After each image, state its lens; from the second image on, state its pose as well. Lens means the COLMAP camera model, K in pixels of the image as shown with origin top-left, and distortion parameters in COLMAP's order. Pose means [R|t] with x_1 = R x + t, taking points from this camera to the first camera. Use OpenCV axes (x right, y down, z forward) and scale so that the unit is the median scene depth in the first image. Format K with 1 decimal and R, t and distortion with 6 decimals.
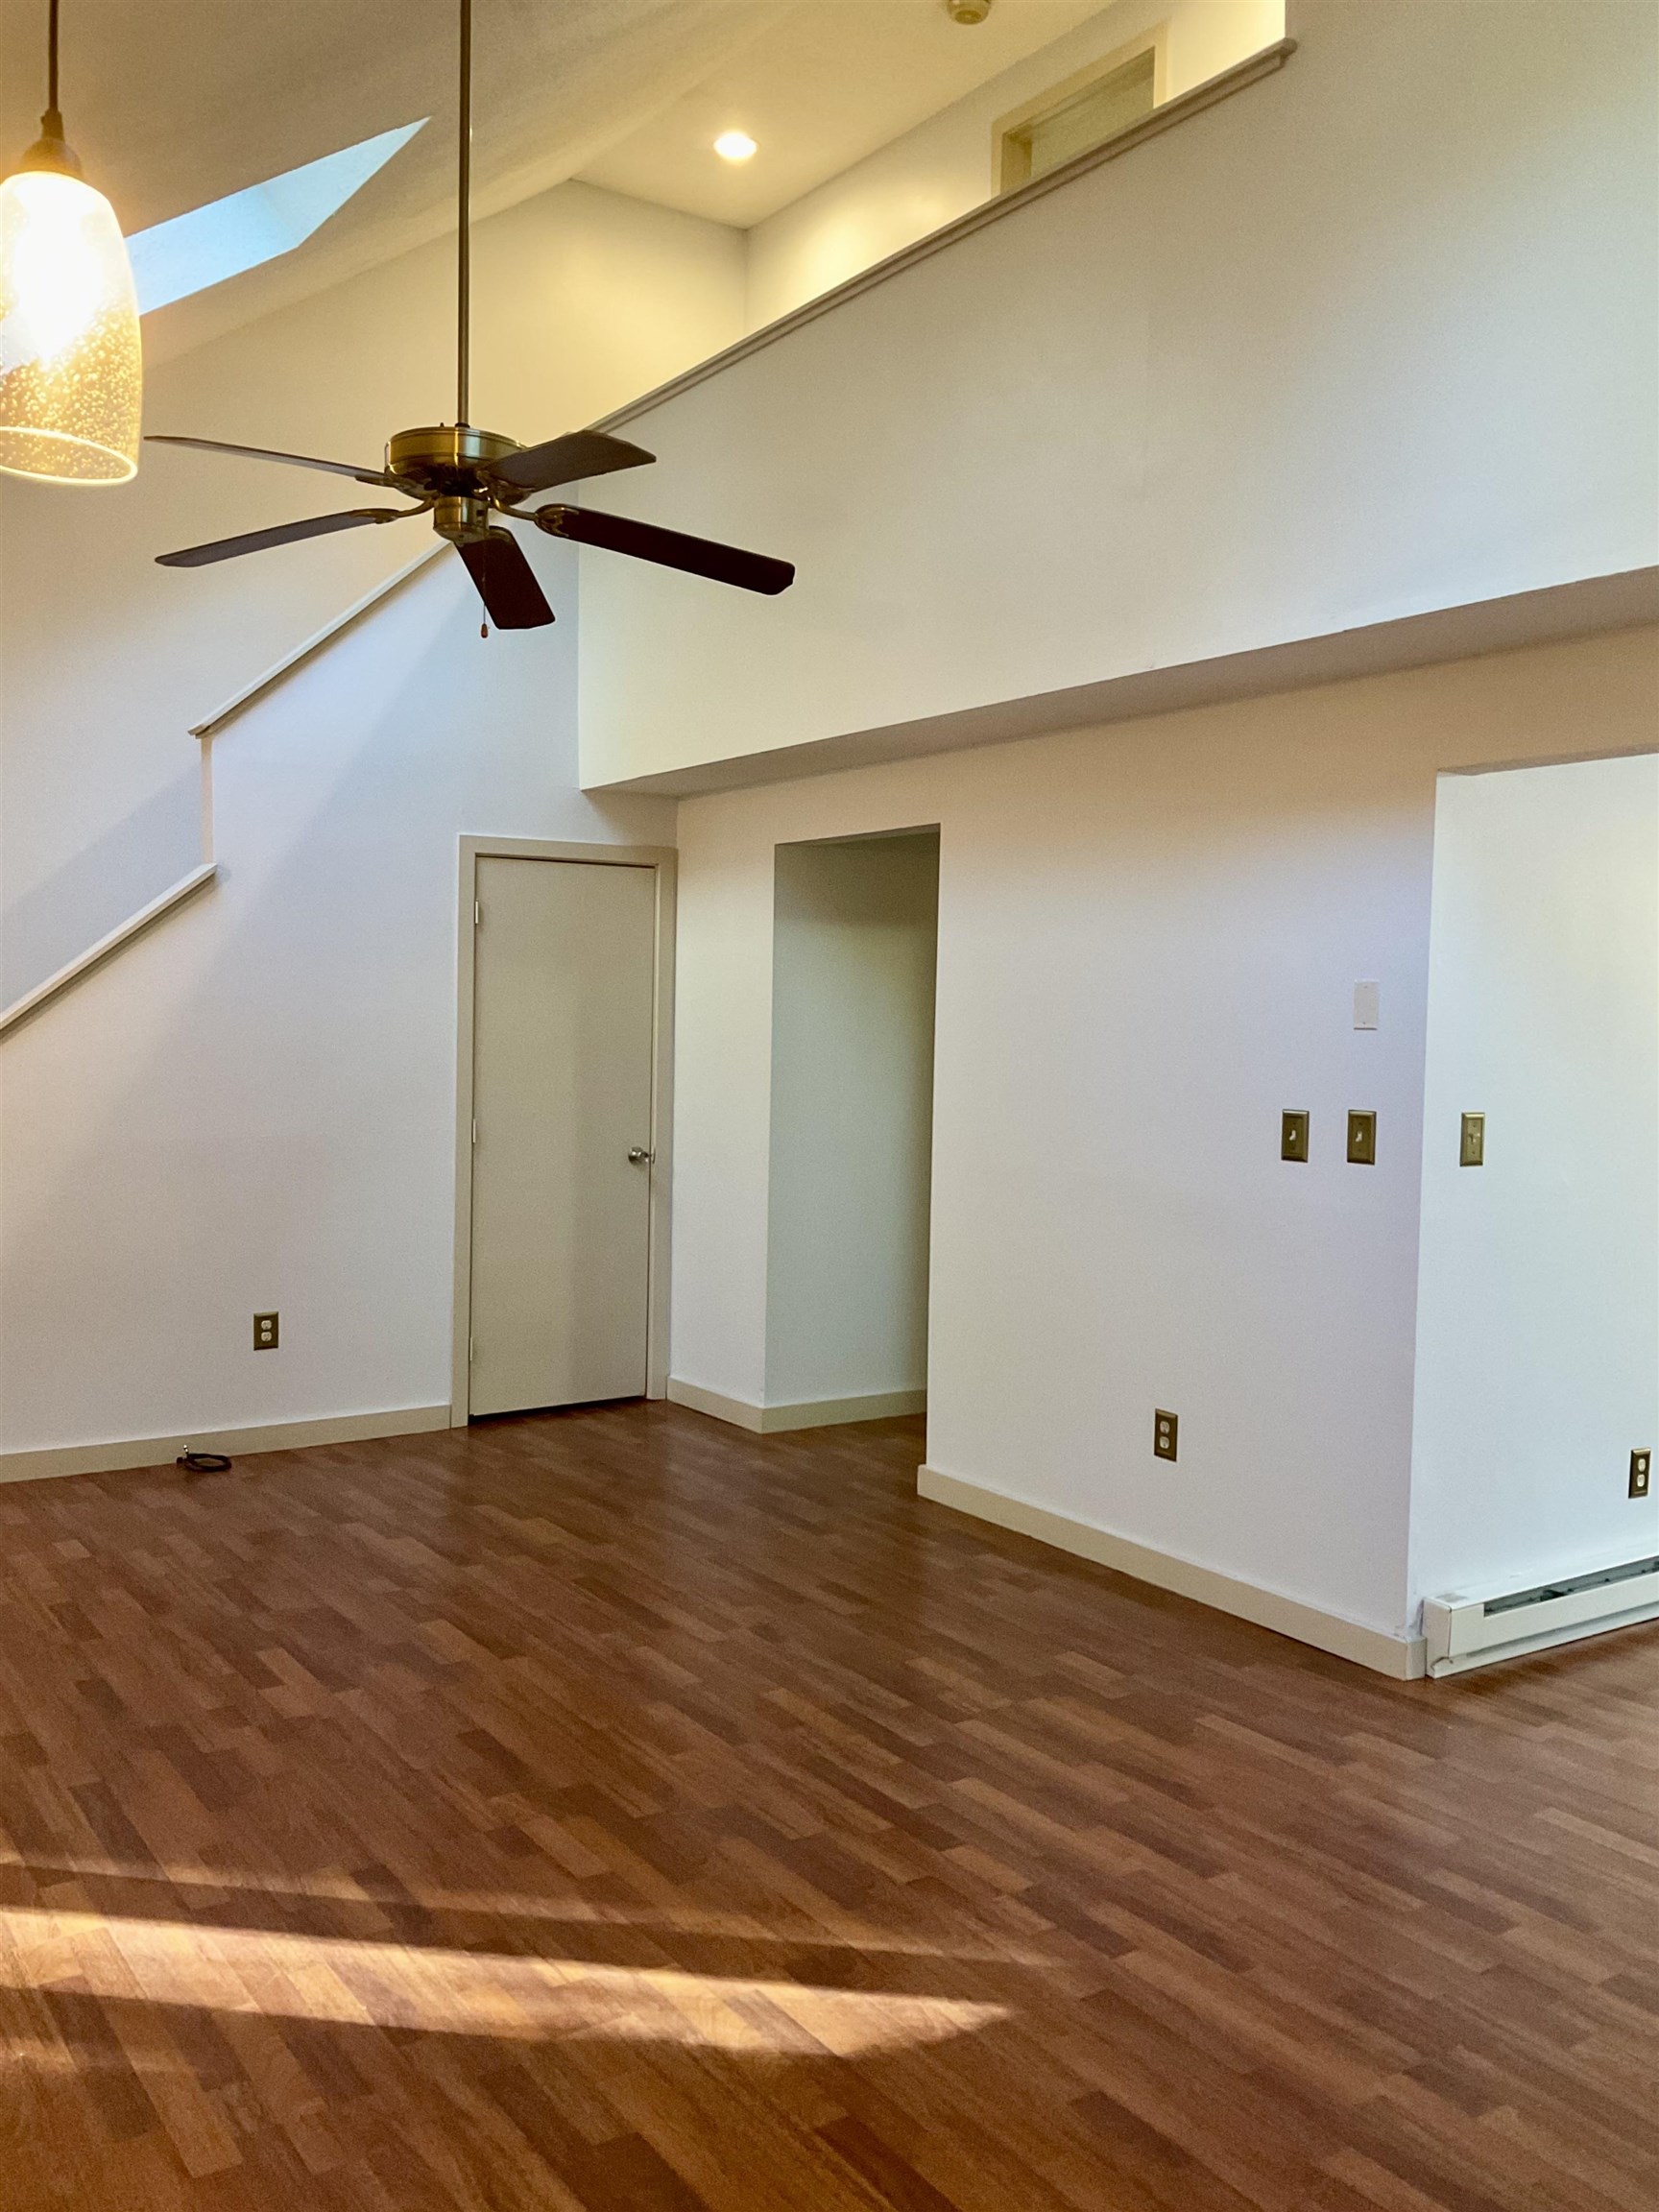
lens RADIAL K [[1861.0, 0, 829.5], [0, 1861.0, 1106.0], [0, 0, 1]] dist [0.088202, -0.162745]
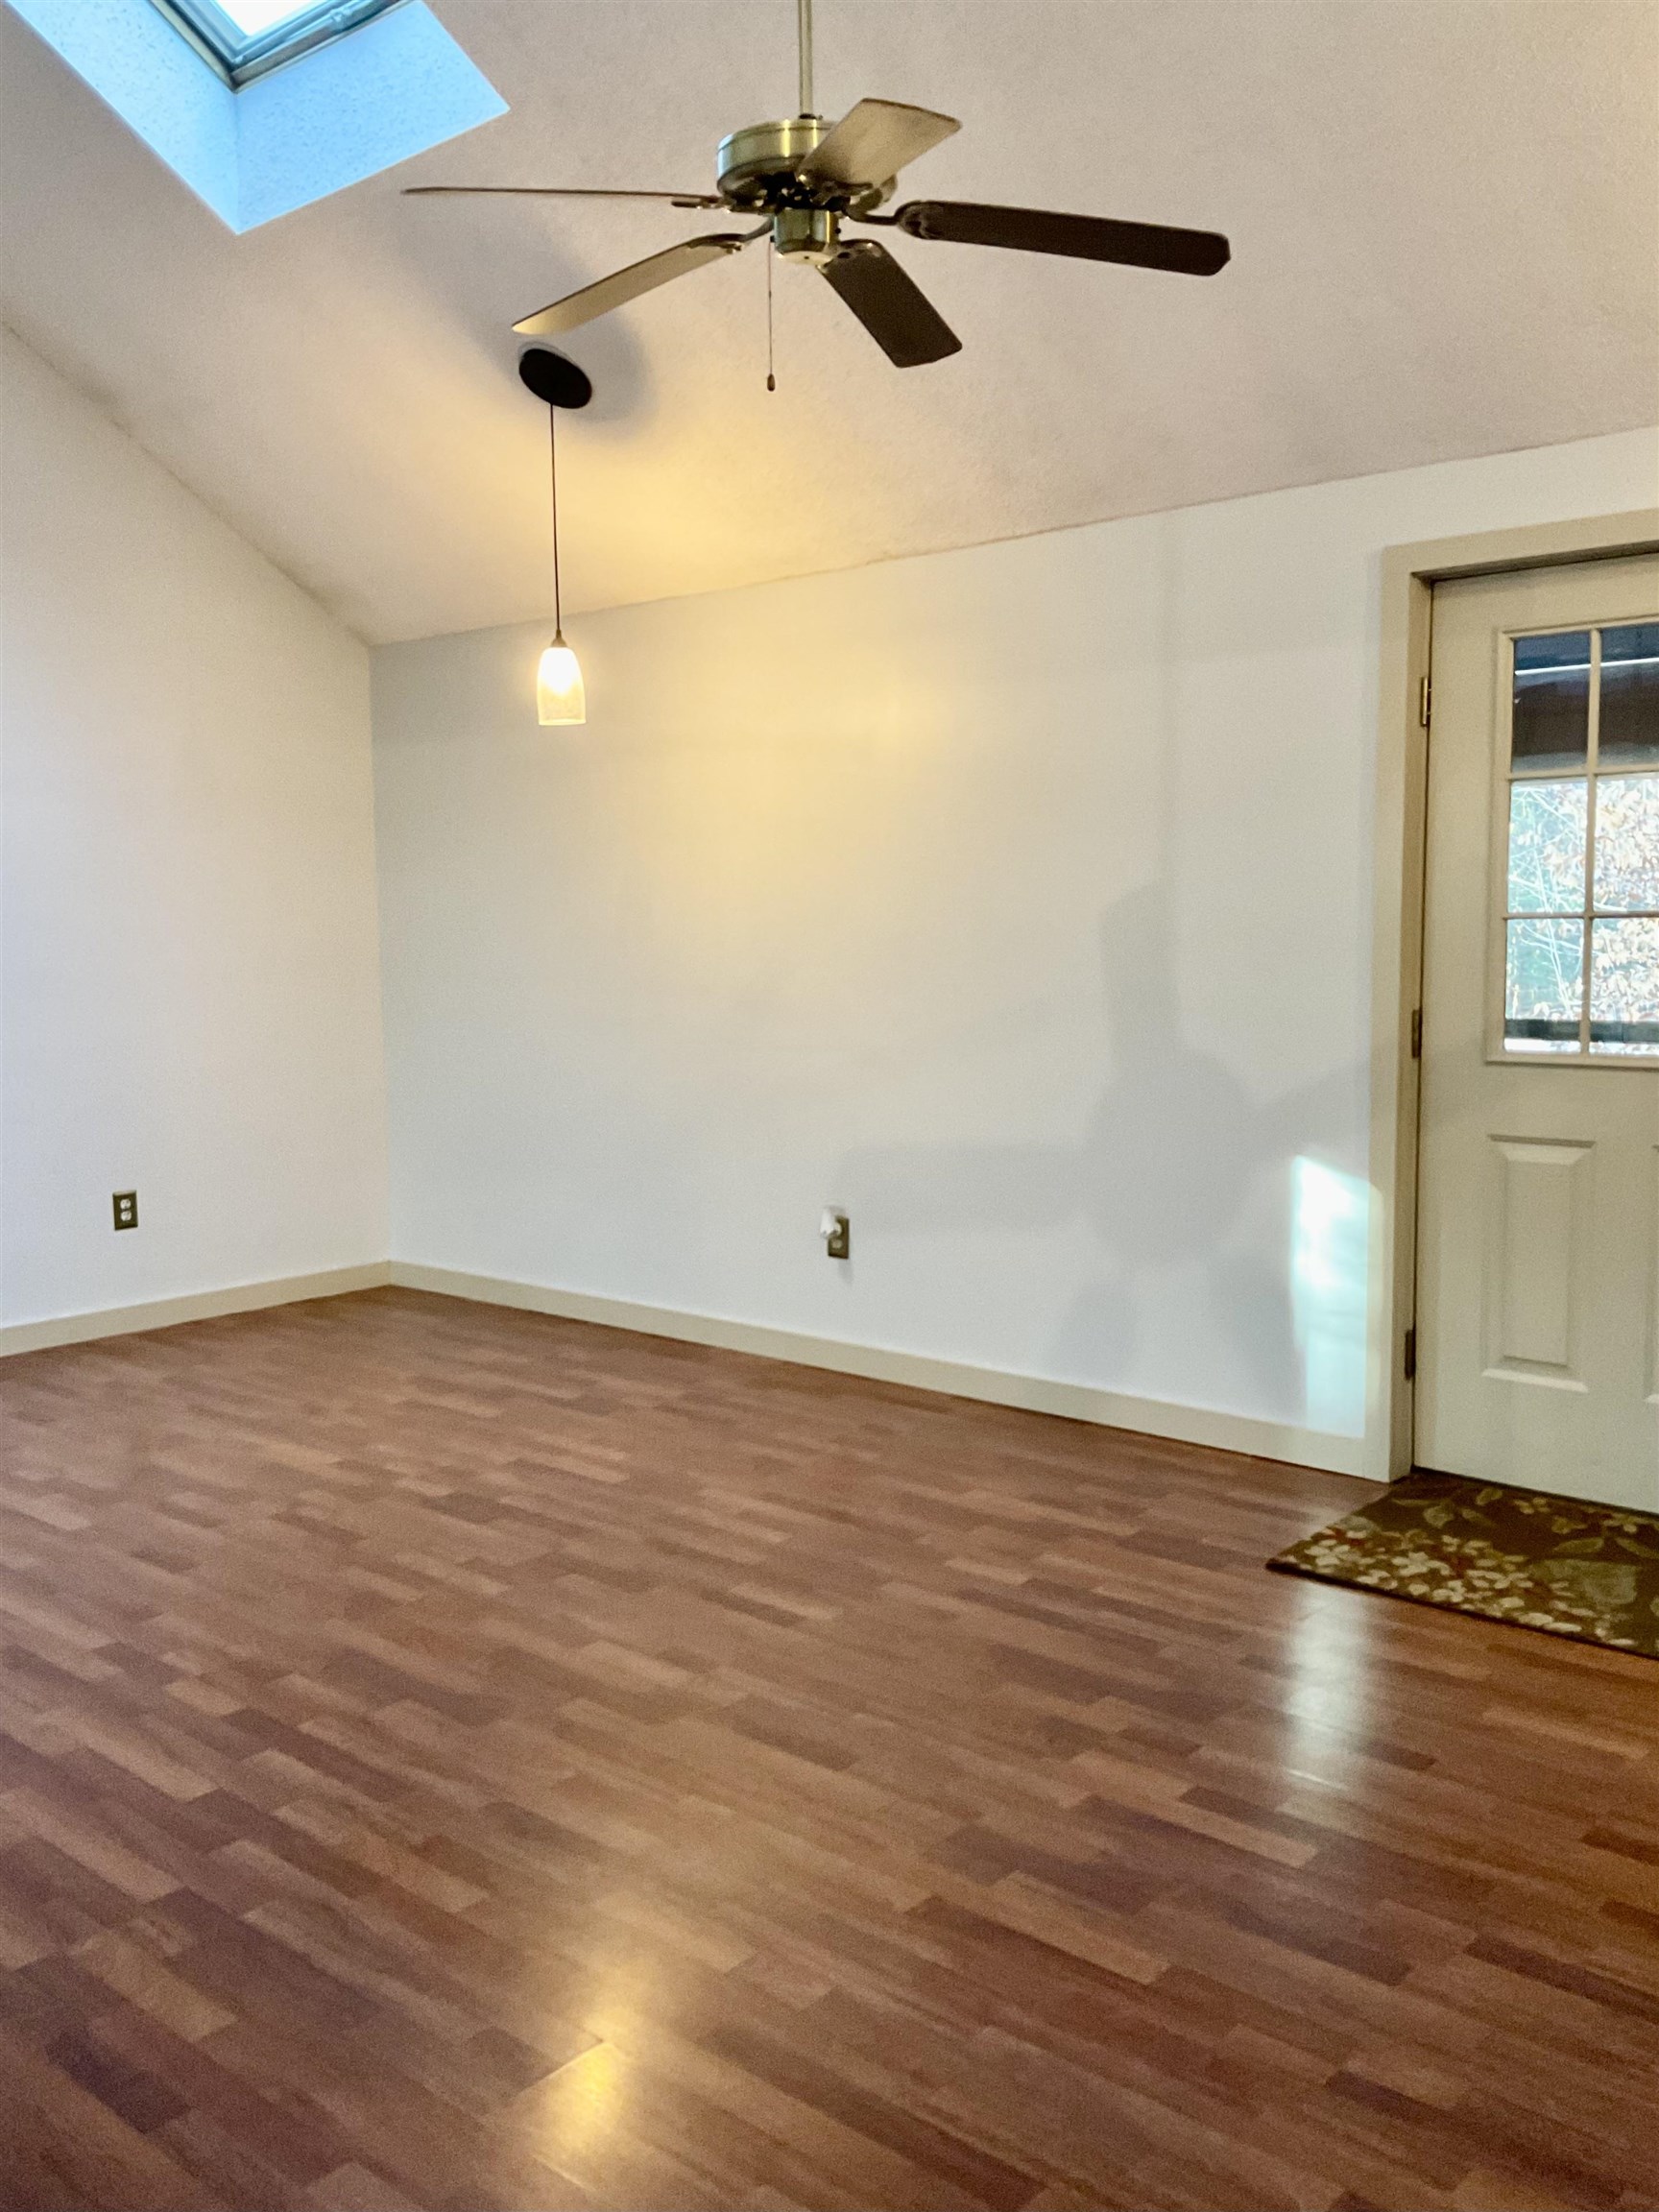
lens RADIAL K [[1904.2, 0, 827.0], [0, 1904.2, 1099.3], [0, 0, 1]] dist [0.086864, -0.151406]
pose [[-0.968463, 0.018025, -0.248505, 0.009373], [-0.018198, 0.989599, 0.142700, -0.050172], [0.248492, 0.142722, -0.958062, 1.627641]]
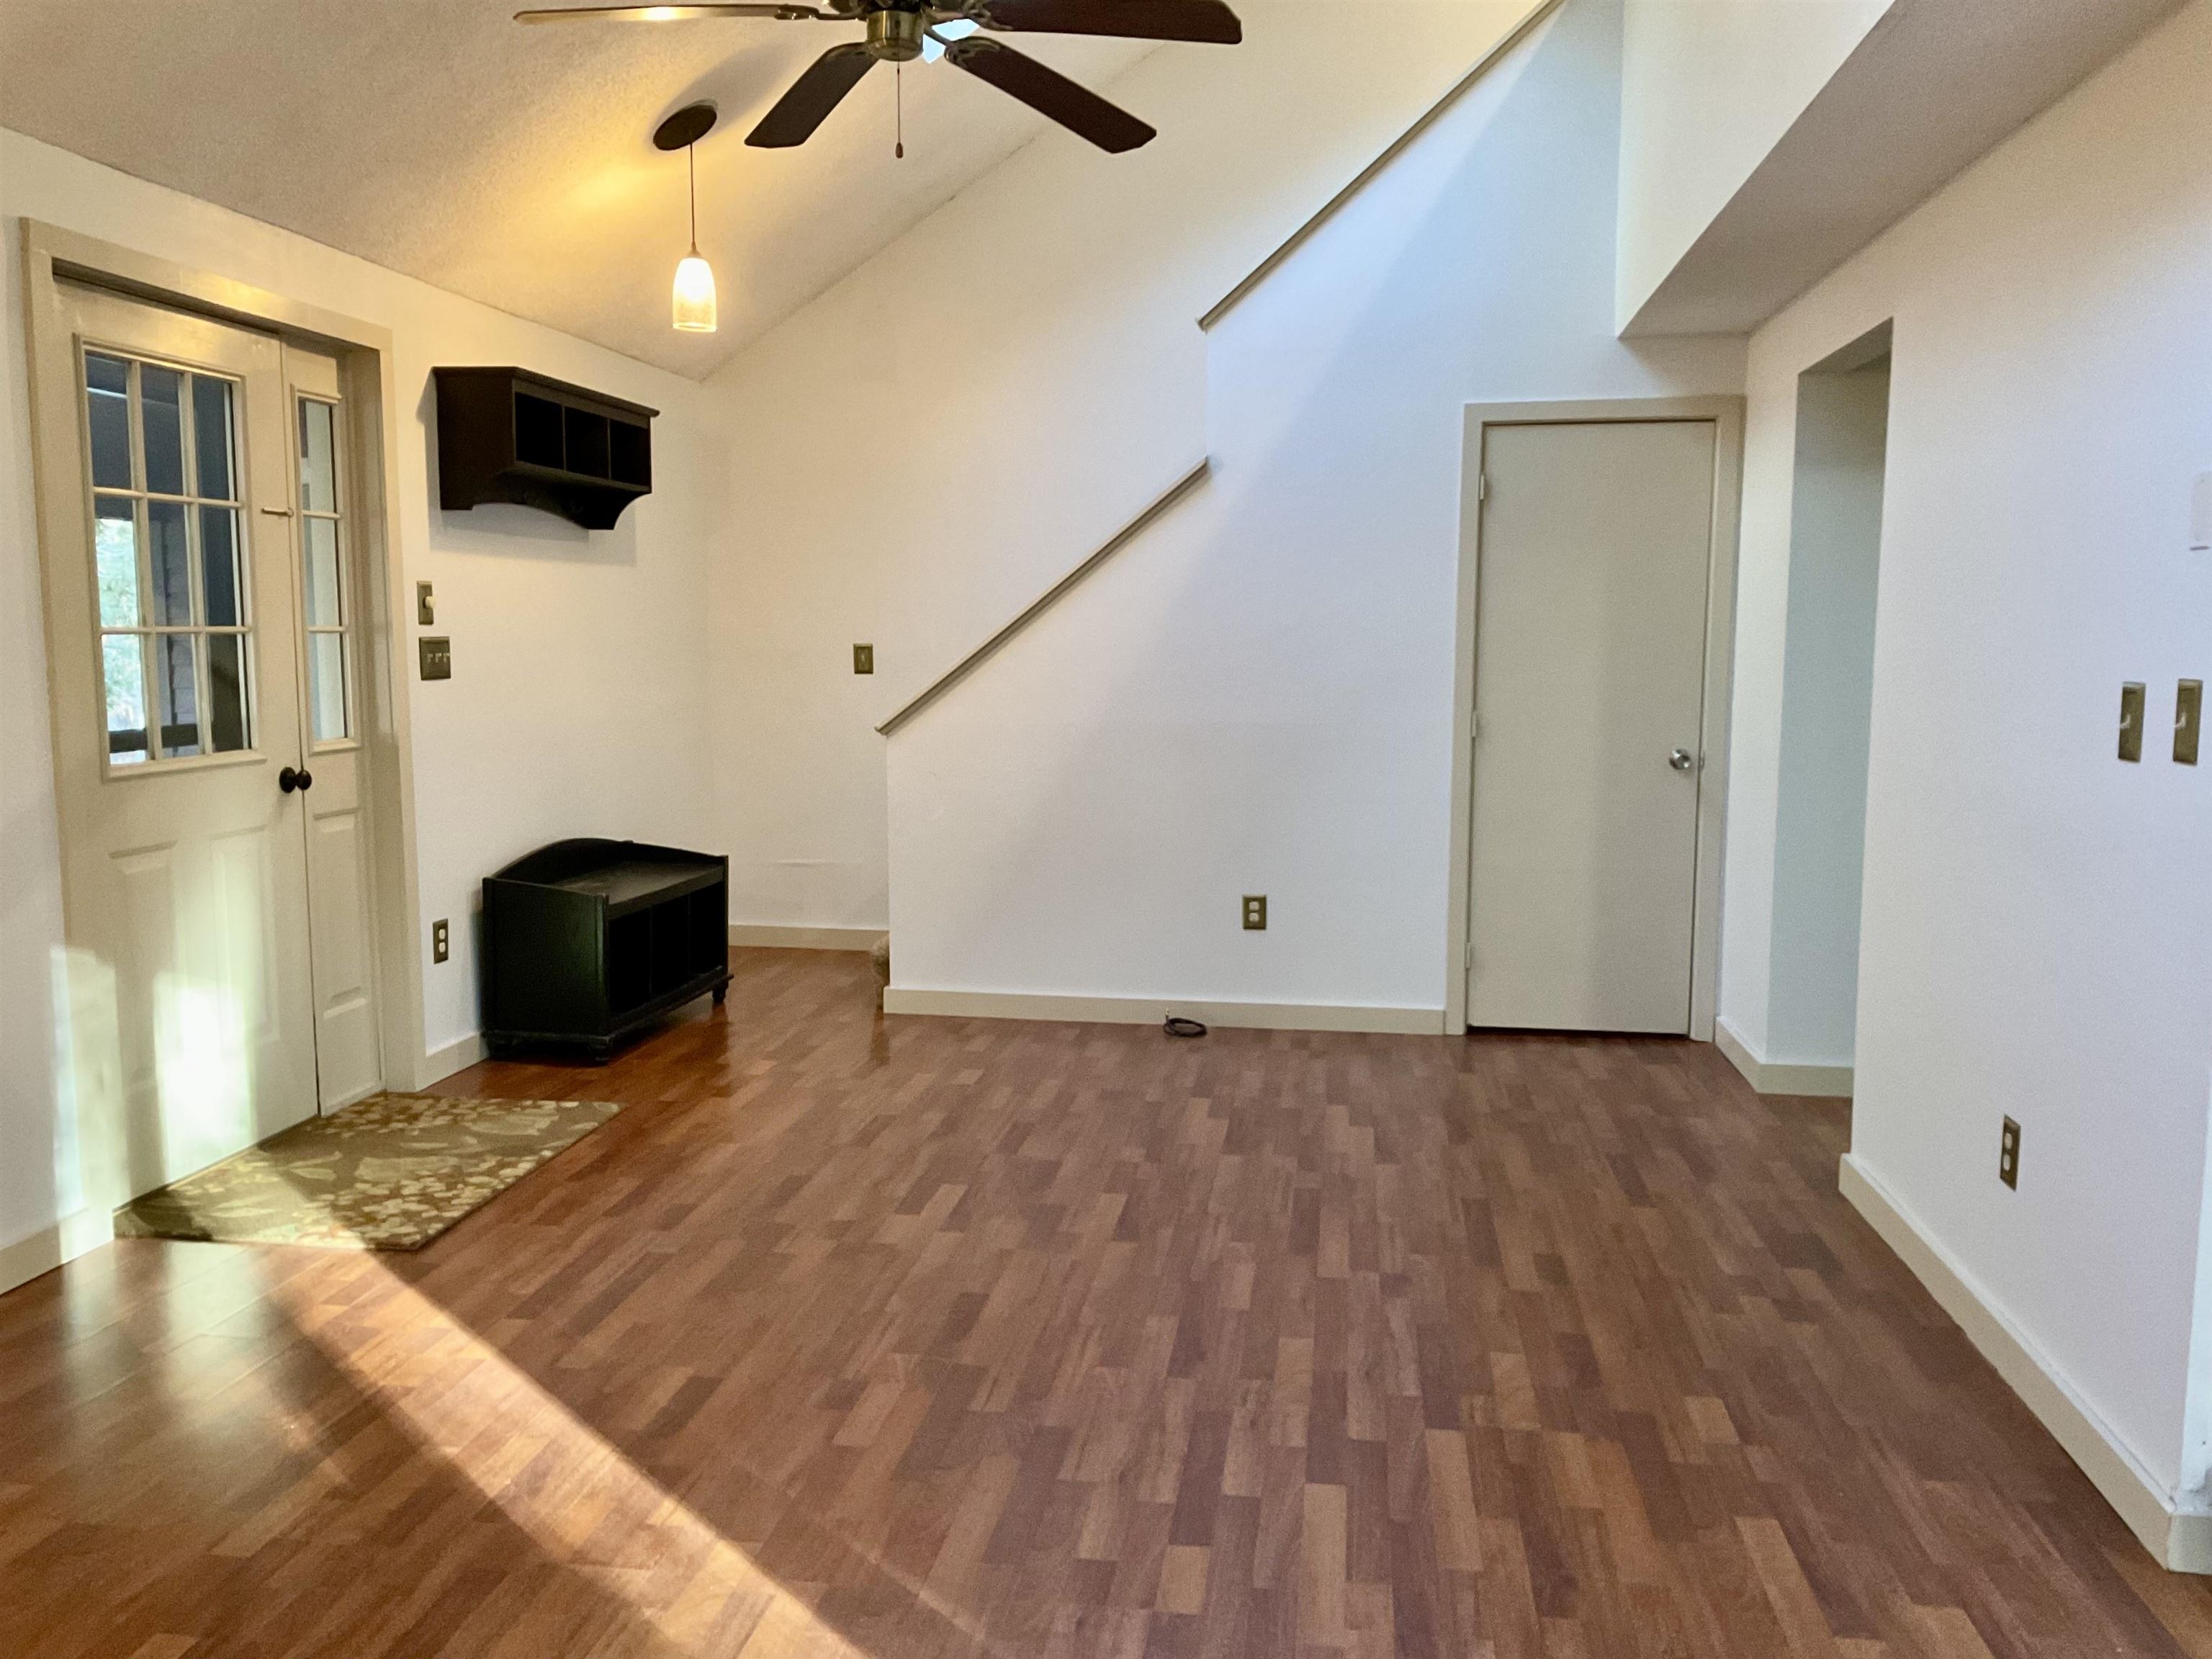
lens RADIAL K [[1805.8, 0, 1096.3], [0, 1805.8, 829.5], [0, 0, 1]] dist [0.110728, -0.197177]
pose [[0.742763, 0.059381, -0.666916, 0.456290], [-0.026589, 0.997890, 0.059237, 0.028104], [0.669027, -0.026267, 0.742774, 0.316968]]
